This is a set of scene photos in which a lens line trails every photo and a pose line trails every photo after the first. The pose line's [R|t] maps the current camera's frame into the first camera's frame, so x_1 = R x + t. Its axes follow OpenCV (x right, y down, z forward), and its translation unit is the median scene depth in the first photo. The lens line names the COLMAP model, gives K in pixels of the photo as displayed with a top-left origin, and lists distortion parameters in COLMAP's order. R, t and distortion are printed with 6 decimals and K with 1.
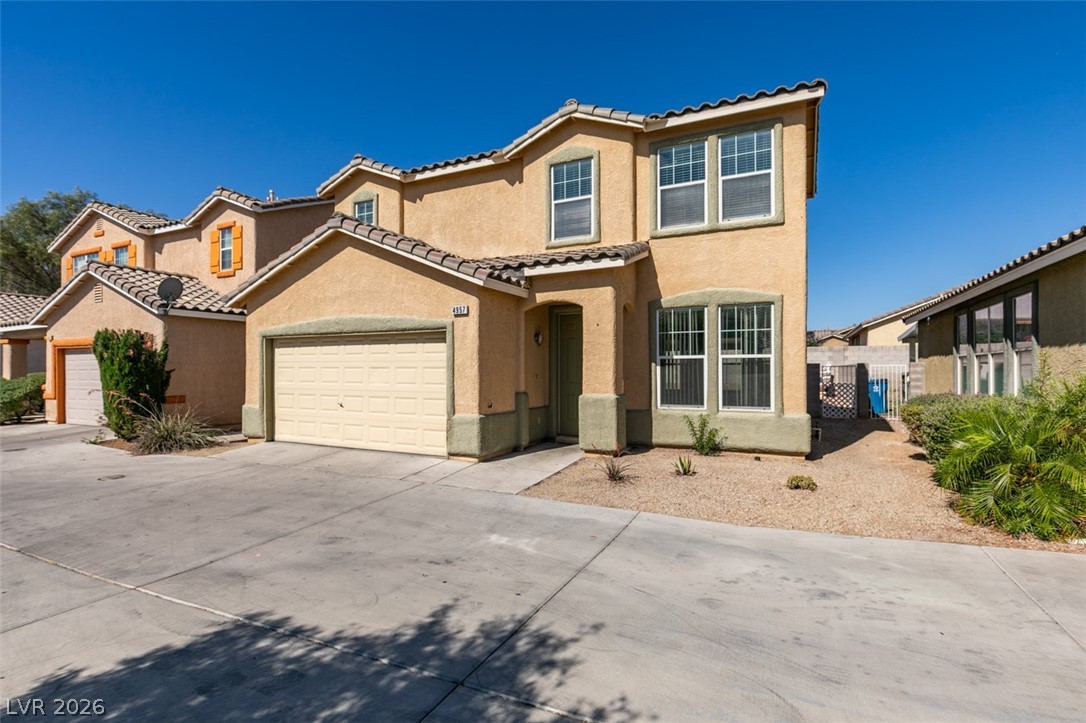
lens RADIAL K [[528.1, 0, 541.9], [0, 528.1, 365.4], [0, 0, 1]] dist [-0.000854, -0.000077]
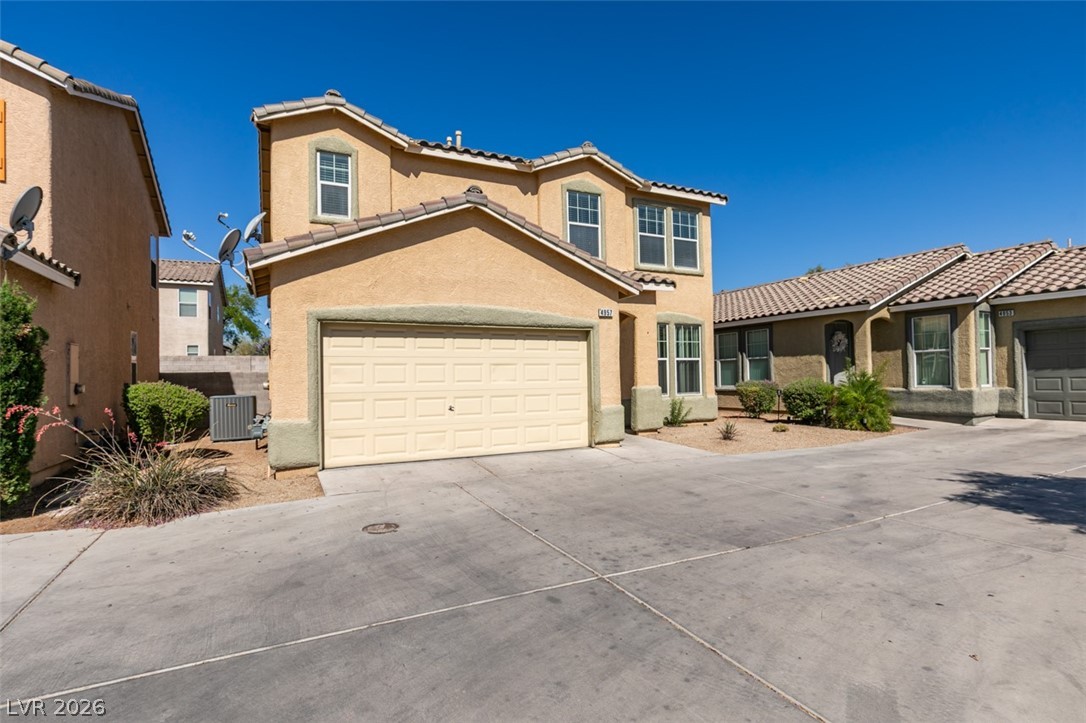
lens RADIAL K [[546.6, 0, 542.8], [0, 546.6, 362.7], [0, 0, 1]] dist [0.000307, -0.000309]
pose [[0.598846, 0.014514, 0.800732, -1.046092], [0.007794, 0.999683, -0.023949, 0.024950], [-0.800826, 0.020582, 0.598543, 0.374762]]
